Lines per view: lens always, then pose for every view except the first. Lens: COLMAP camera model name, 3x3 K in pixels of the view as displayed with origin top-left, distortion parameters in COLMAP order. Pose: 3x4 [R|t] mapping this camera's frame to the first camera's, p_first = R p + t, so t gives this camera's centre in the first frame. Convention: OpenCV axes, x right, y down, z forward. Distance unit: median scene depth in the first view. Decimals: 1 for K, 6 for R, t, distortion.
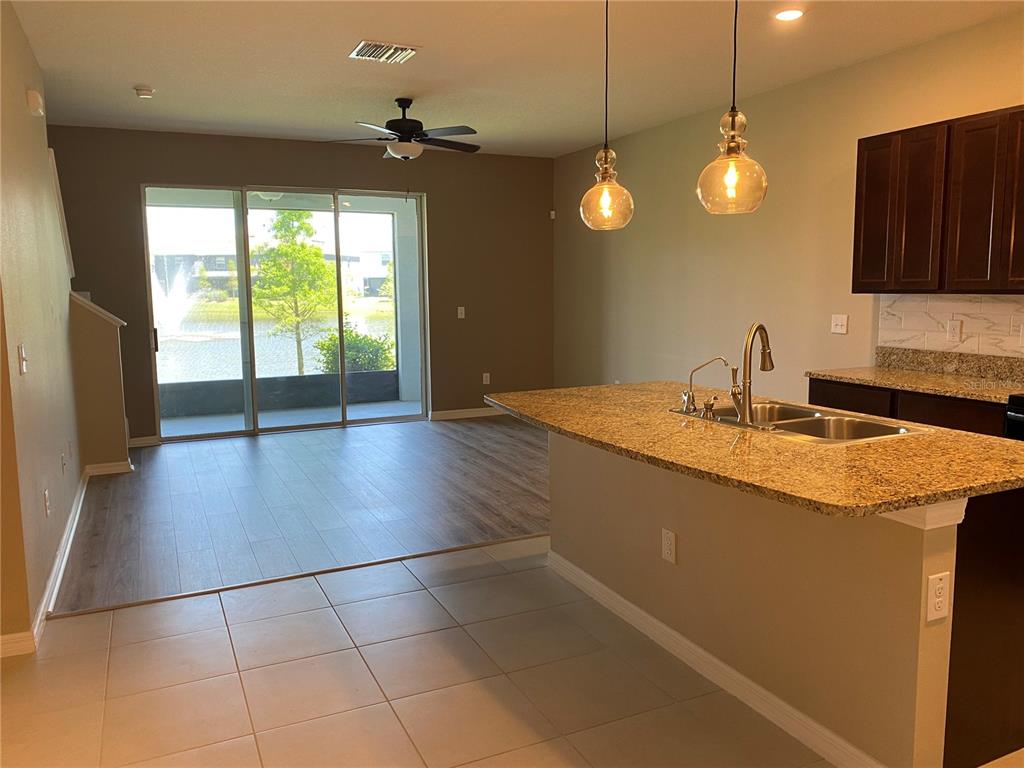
lens RADIAL K [[772.2, 0, 498.3], [0, 772.2, 380.6], [0, 0, 1]] dist [0.044675, -0.052958]
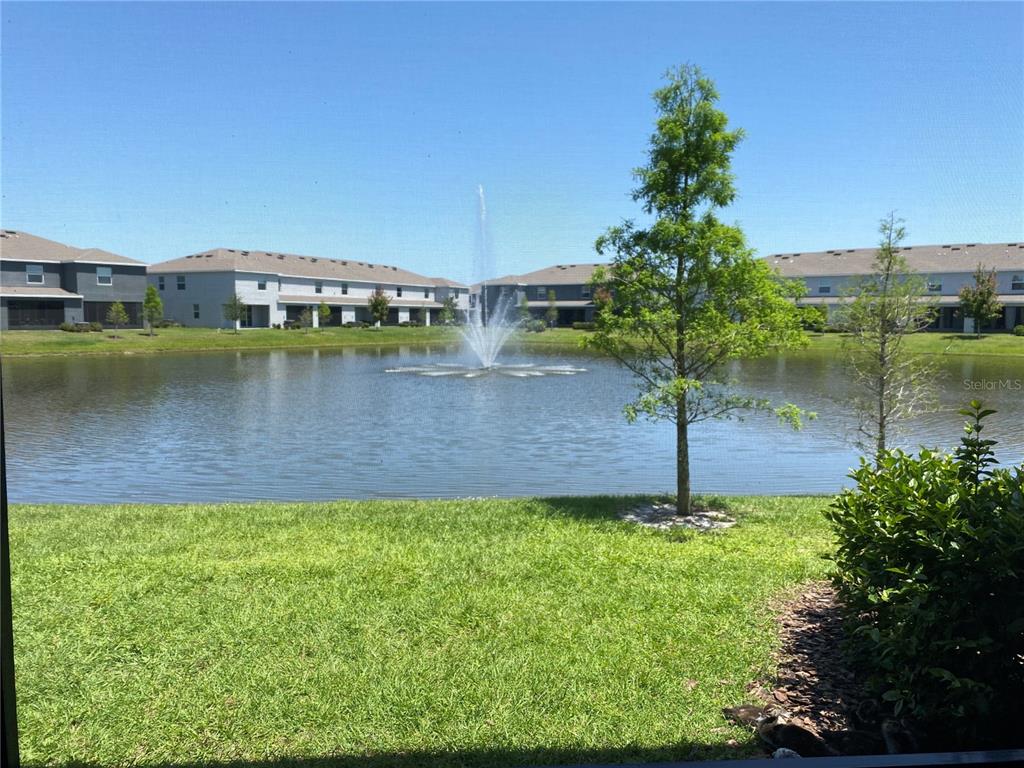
lens RADIAL K [[775.2, 0, 513.0], [0, 775.2, 378.4], [0, 0, 1]] dist [0.003014, -0.011131]
pose [[0.929772, 0.040926, -0.365855, -0.621341], [-0.056514, 0.997889, -0.031996, -0.200736], [0.363773, 0.050425, 0.930122, 1.769088]]
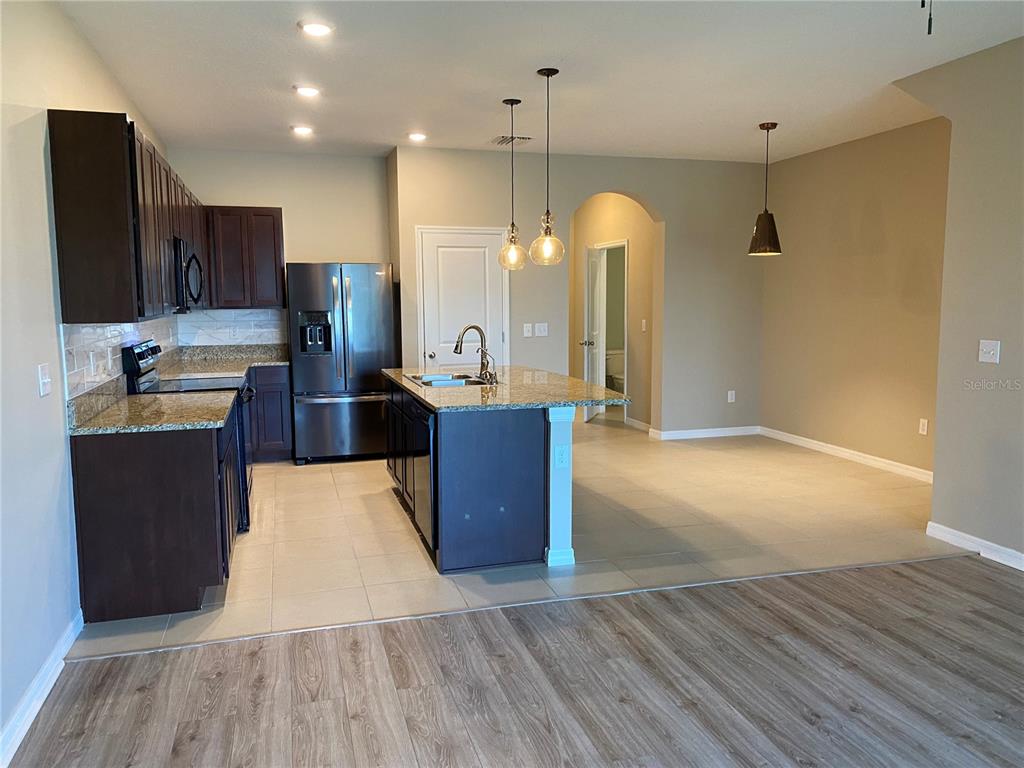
lens RADIAL K [[779.7, 0, 505.6], [0, 779.7, 378.1], [0, 0, 1]] dist [0.056594, -0.065217]
pose [[-0.989980, 0.002050, 0.141191, 0.003526], [0.033883, 0.974131, 0.223428, -0.221056], [-0.137080, 0.225973, -0.964440, 1.728812]]
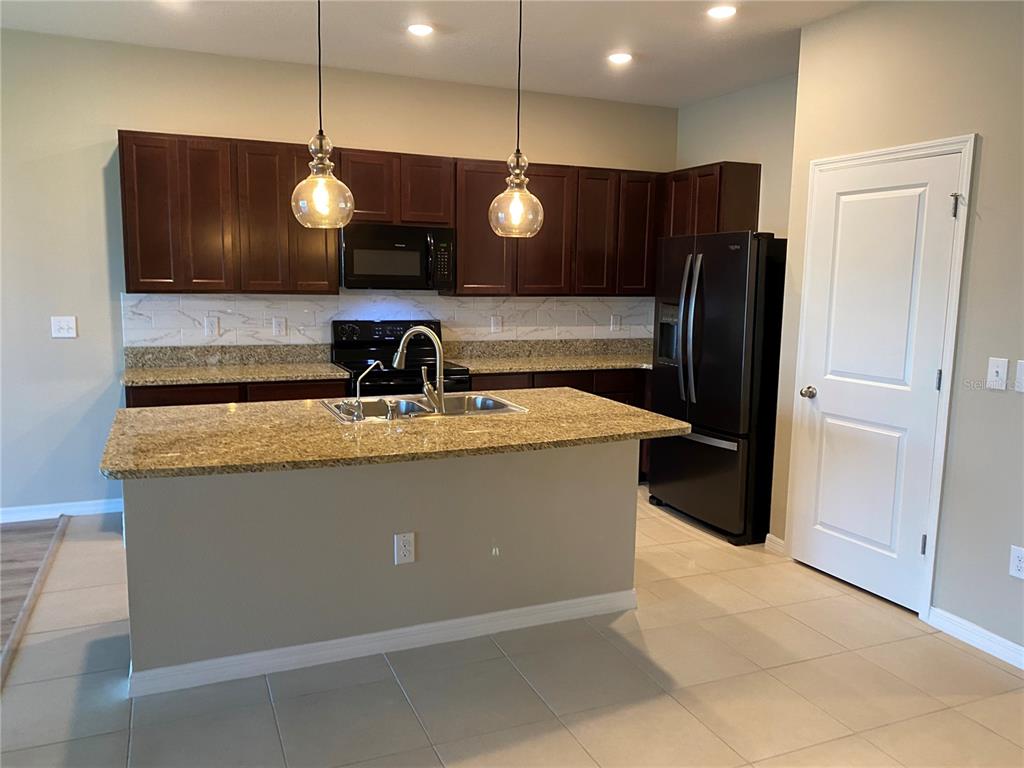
lens RADIAL K [[779.7, 0, 505.6], [0, 779.7, 378.1], [0, 0, 1]] dist [0.056594, -0.065217]
pose [[0.021972, -0.120050, 0.992525, -0.507750], [0.105494, 0.987500, 0.117107, -0.075312], [-0.994177, 0.102132, 0.034362, 0.532923]]
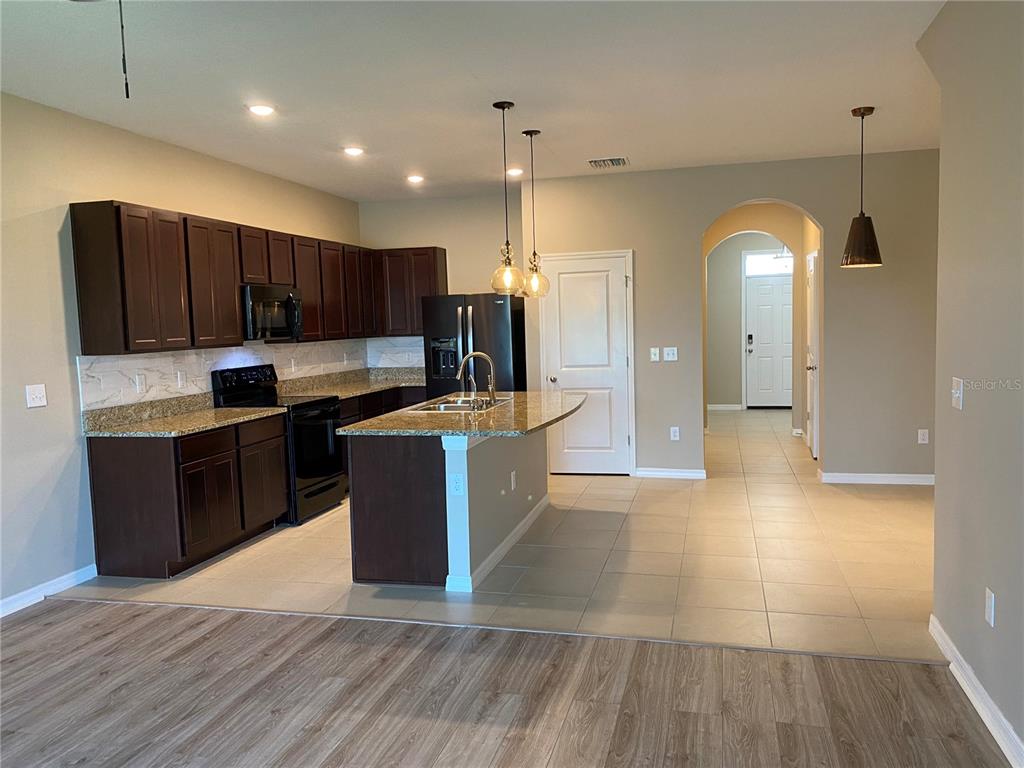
lens RADIAL K [[781.1, 0, 516.6], [0, 781.1, 384.2], [0, 0, 1]] dist [0.040816, -0.036509]
pose [[-0.782116, -0.017896, 0.622876, -0.570912], [0.113771, 0.978685, 0.170975, -0.194018], [-0.612658, 0.204587, -0.763409, 1.502425]]
